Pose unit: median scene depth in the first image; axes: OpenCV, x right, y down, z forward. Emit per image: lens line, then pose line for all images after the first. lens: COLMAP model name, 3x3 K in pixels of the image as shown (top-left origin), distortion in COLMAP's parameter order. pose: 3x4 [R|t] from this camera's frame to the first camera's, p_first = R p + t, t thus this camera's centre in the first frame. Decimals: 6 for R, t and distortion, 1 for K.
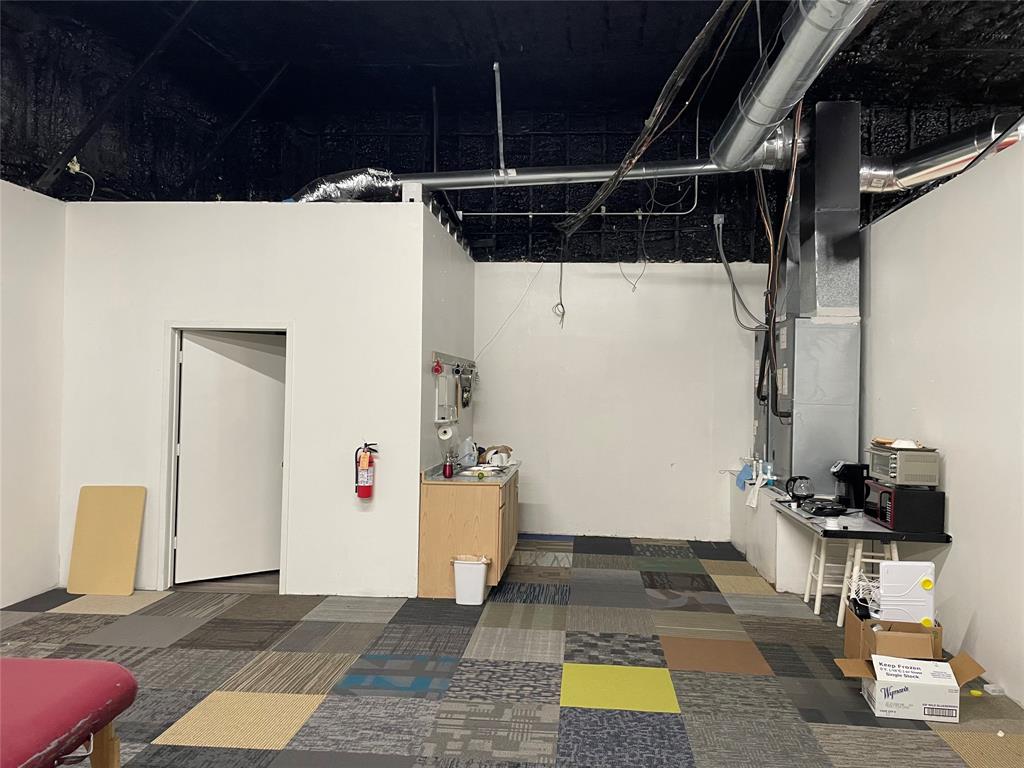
lens RADIAL K [[774.9, 0, 516.1], [0, 774.9, 372.0], [0, 0, 1]] dist [0.103961, -0.130134]
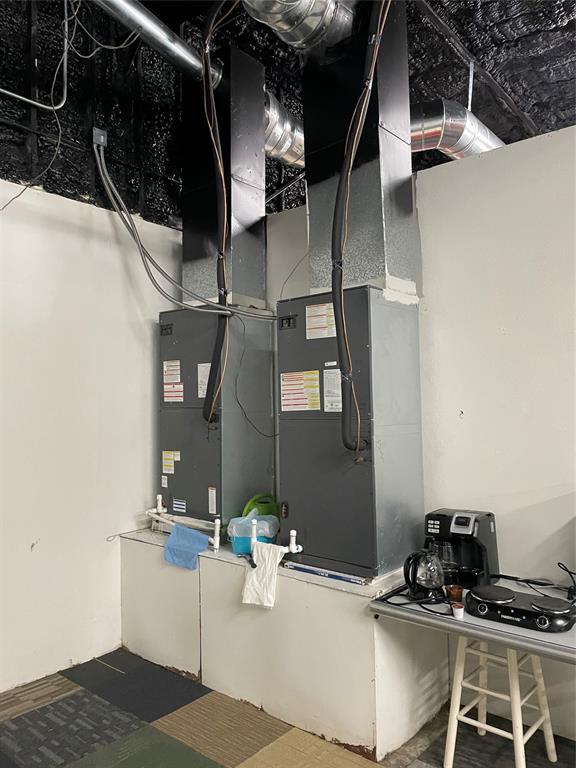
lens RADIAL K [[581.2, 0, 288.0], [0, 581.2, 384.0], [0, 0, 1]] dist [0.103961, -0.130134]
pose [[0.571217, -0.002610, 0.820795, -0.043729], [0.010193, 0.999940, -0.003914, 0.006408], [-0.820736, 0.010602, 0.571209, 0.613482]]
